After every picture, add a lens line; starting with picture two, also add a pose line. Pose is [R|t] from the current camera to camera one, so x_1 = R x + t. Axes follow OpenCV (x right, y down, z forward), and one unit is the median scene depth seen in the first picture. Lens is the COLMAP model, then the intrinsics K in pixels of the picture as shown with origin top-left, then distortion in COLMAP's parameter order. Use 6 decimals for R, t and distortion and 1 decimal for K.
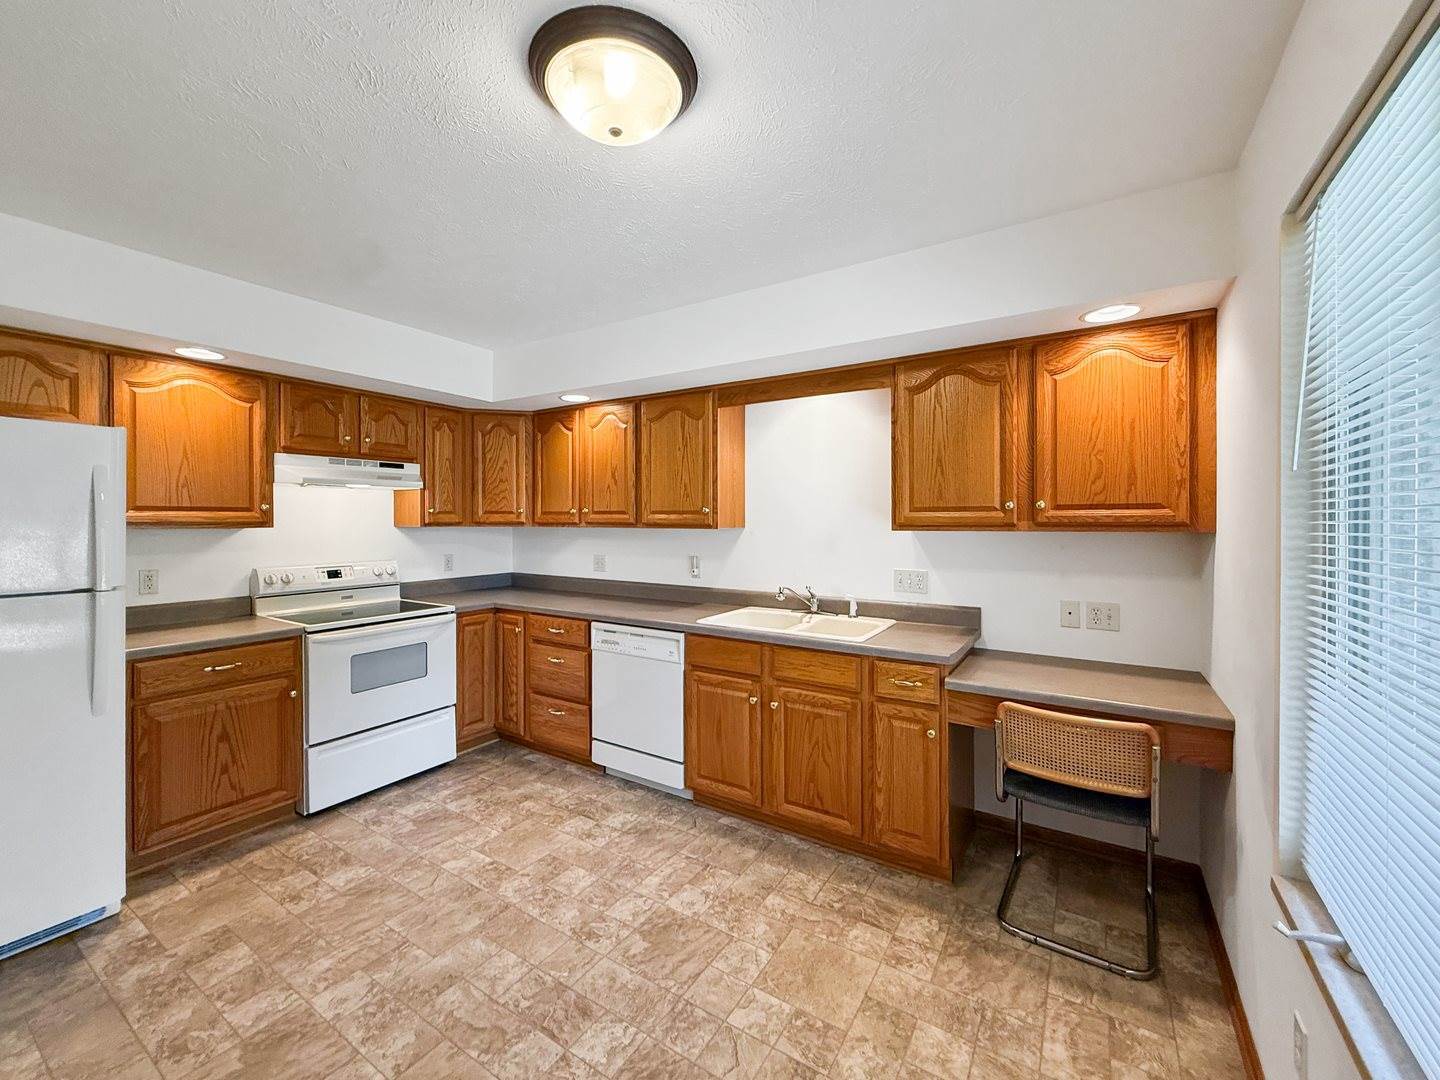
lens RADIAL K [[592.4, 0, 711.8], [0, 592.4, 519.5], [0, 0, 1]] dist [-0.003973, 0.000047]
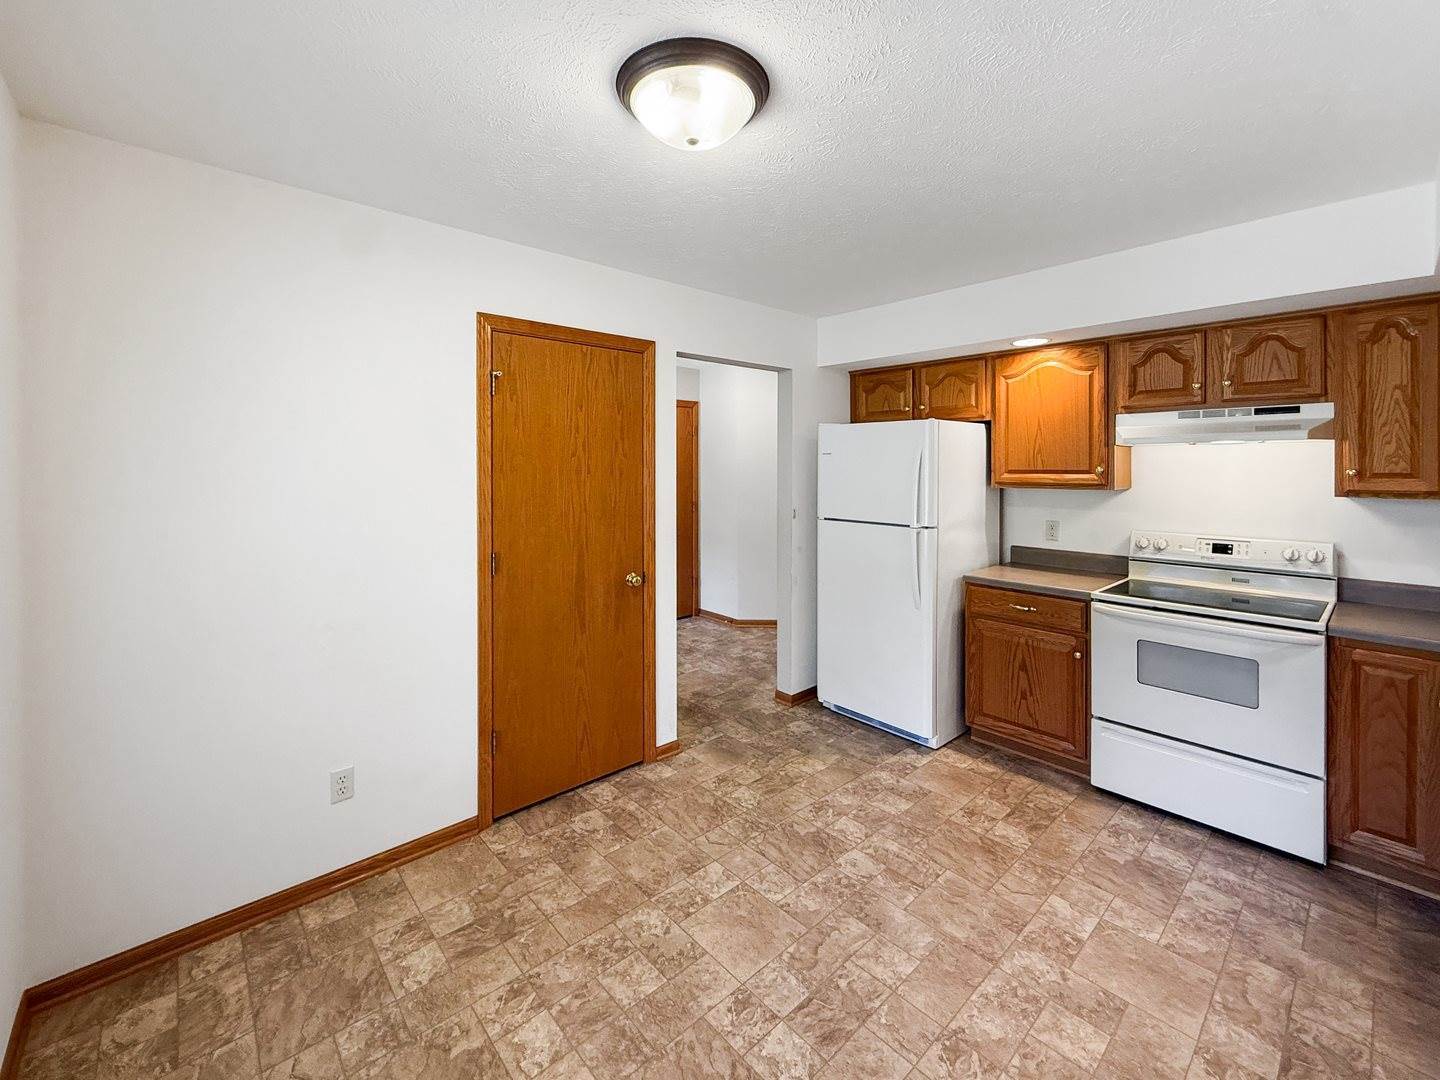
lens RADIAL K [[603.6, 0, 716.3], [0, 603.6, 472.4], [0, 0, 1]] dist [0.003400, 0.000824]
pose [[-0.266133, 0.011467, -0.963868, 0.441864], [0.003423, 0.999934, 0.010951, -0.031485], [0.963930, -0.000385, -0.266155, 0.662435]]
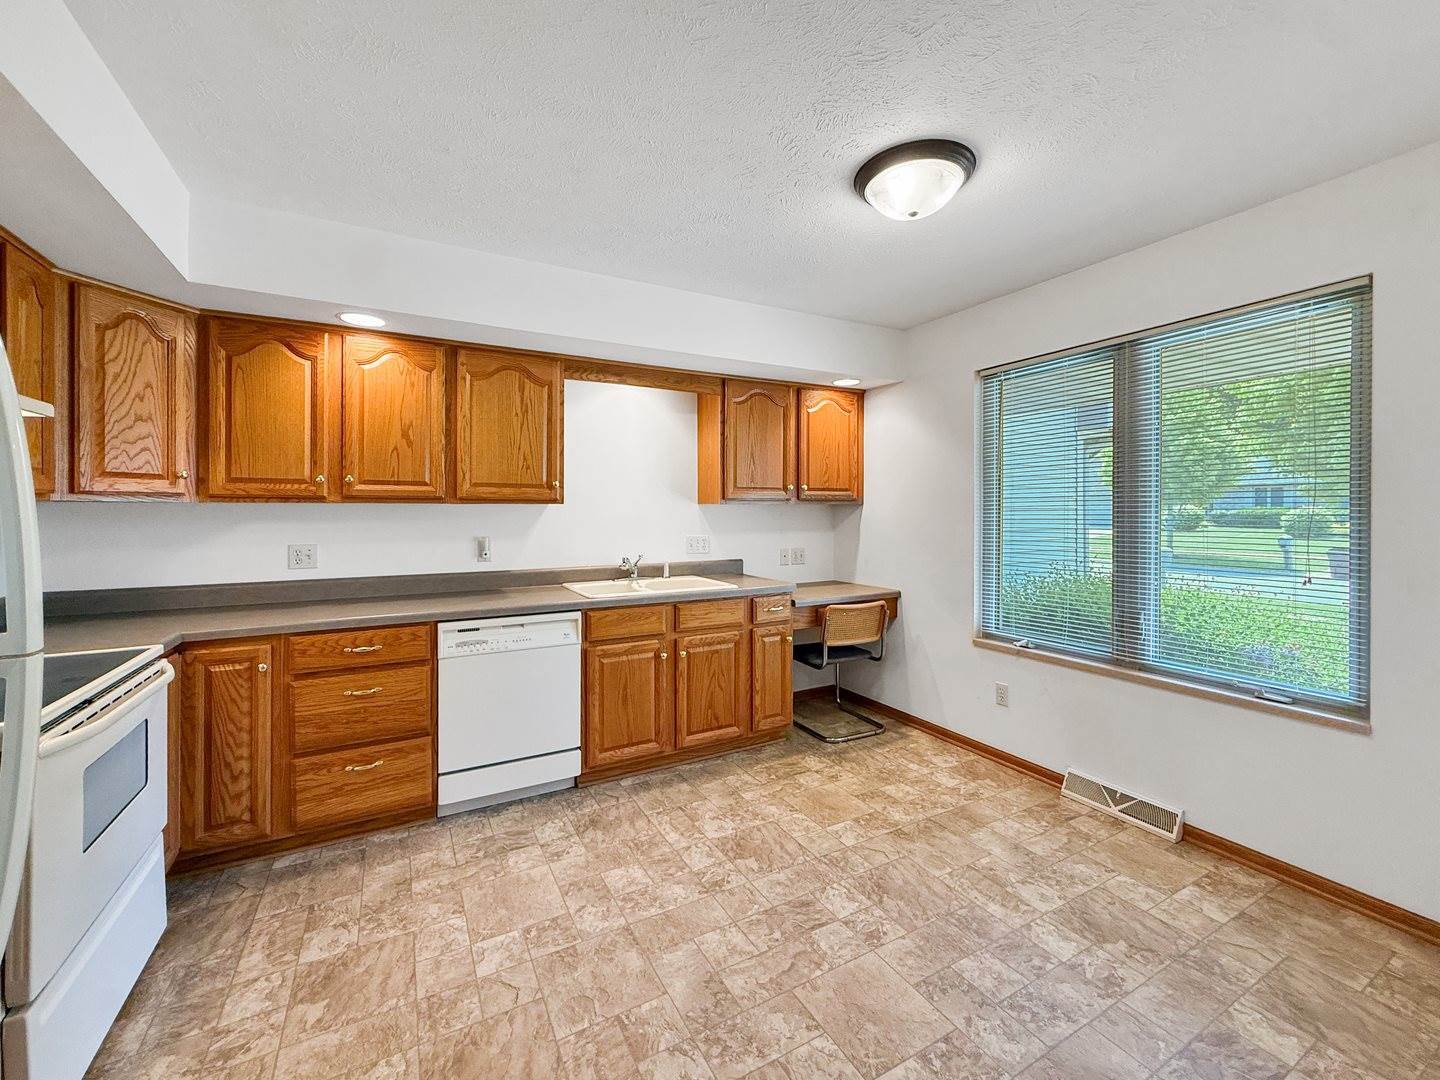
lens RADIAL K [[587.9, 0, 721.4], [0, 587.9, 512.7], [0, 0, 1]] dist [0.007738, -0.009099]
pose [[0.472207, -0.003795, 0.881479, -0.807527], [0.003867, 0.999990, 0.002234, 0.032702], [-0.881479, 0.002354, 0.472217, 0.362636]]
